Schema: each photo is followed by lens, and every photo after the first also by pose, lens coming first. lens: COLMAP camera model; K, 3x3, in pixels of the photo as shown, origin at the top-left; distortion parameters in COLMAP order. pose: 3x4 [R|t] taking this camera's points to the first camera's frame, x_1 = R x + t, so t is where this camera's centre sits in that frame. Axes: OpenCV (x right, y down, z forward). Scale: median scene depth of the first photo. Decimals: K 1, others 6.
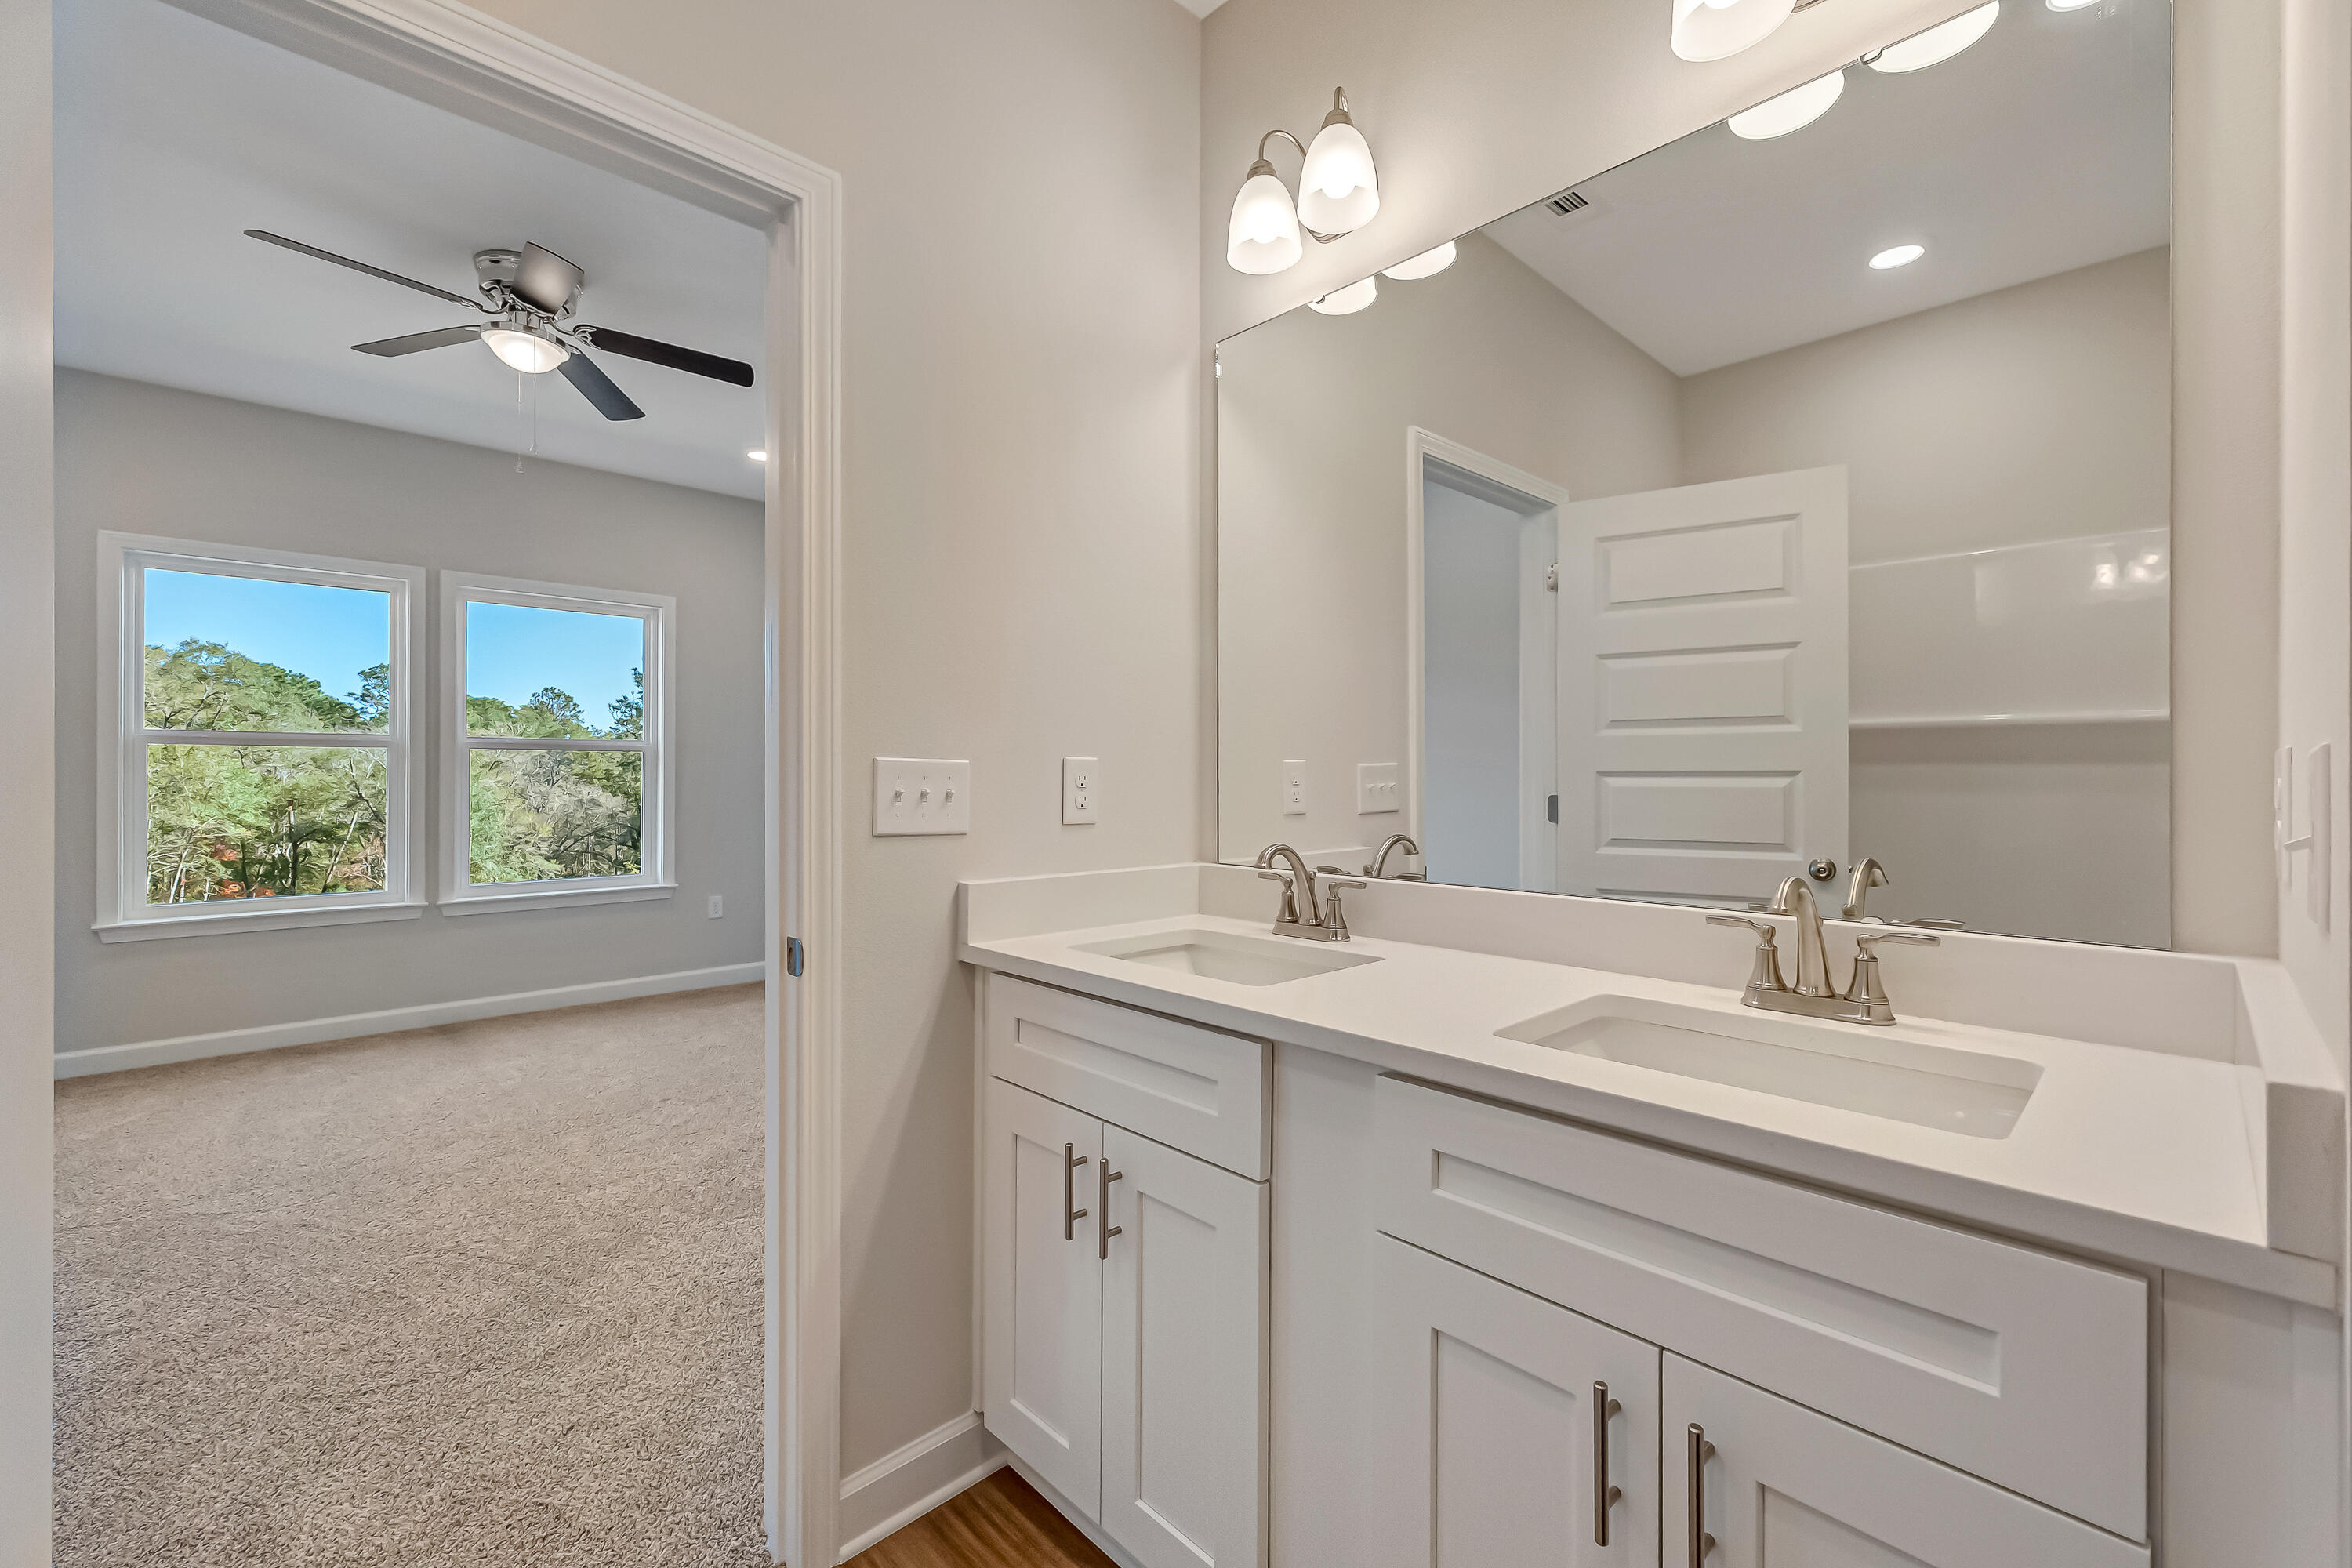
lens RADIAL K [[980.6, 0, 1181.8], [0, 980.6, 788.6], [0, 0, 1]] dist [0.005033, 0.000606]
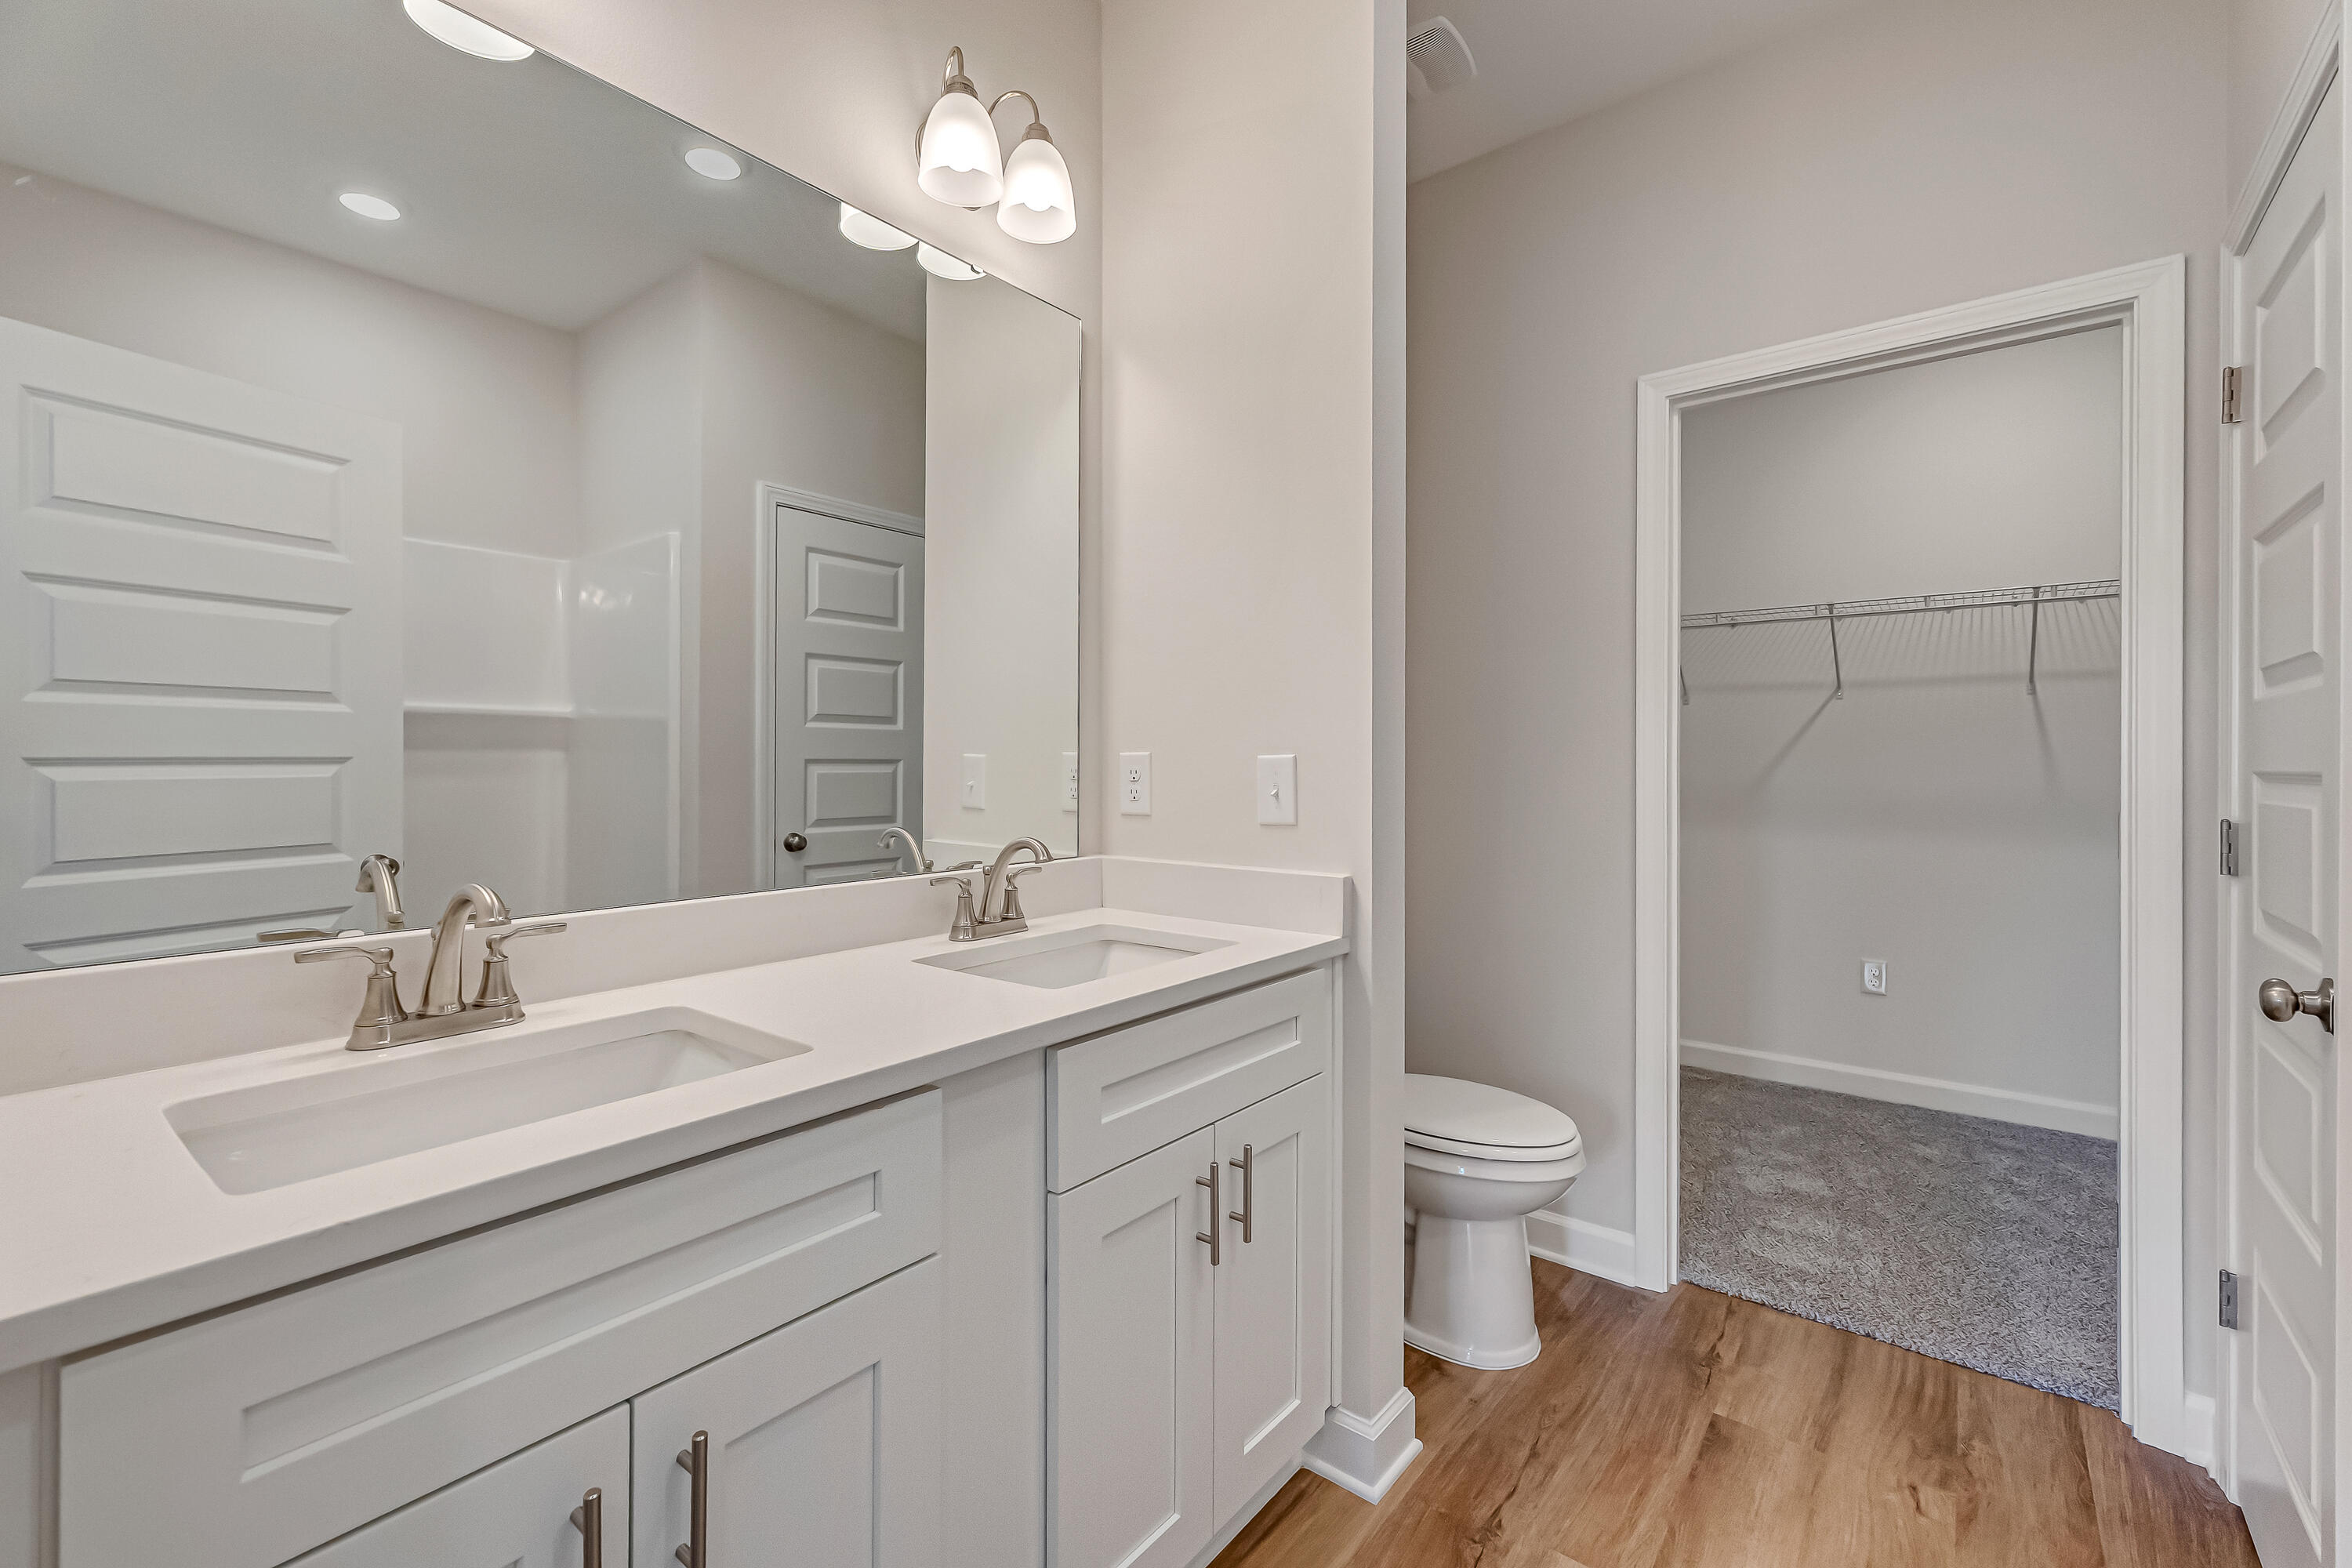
lens RADIAL K [[1190.1, 0, 1176.0], [0, 1190.1, 784.0], [0, 0, 1]] dist [0.002463, 0.000252]
pose [[-0.096273, -0.031825, 0.994846, -0.475055], [0.031696, 0.998884, 0.035022, -0.012163], [-0.994850, 0.034905, -0.095157, 0.444190]]
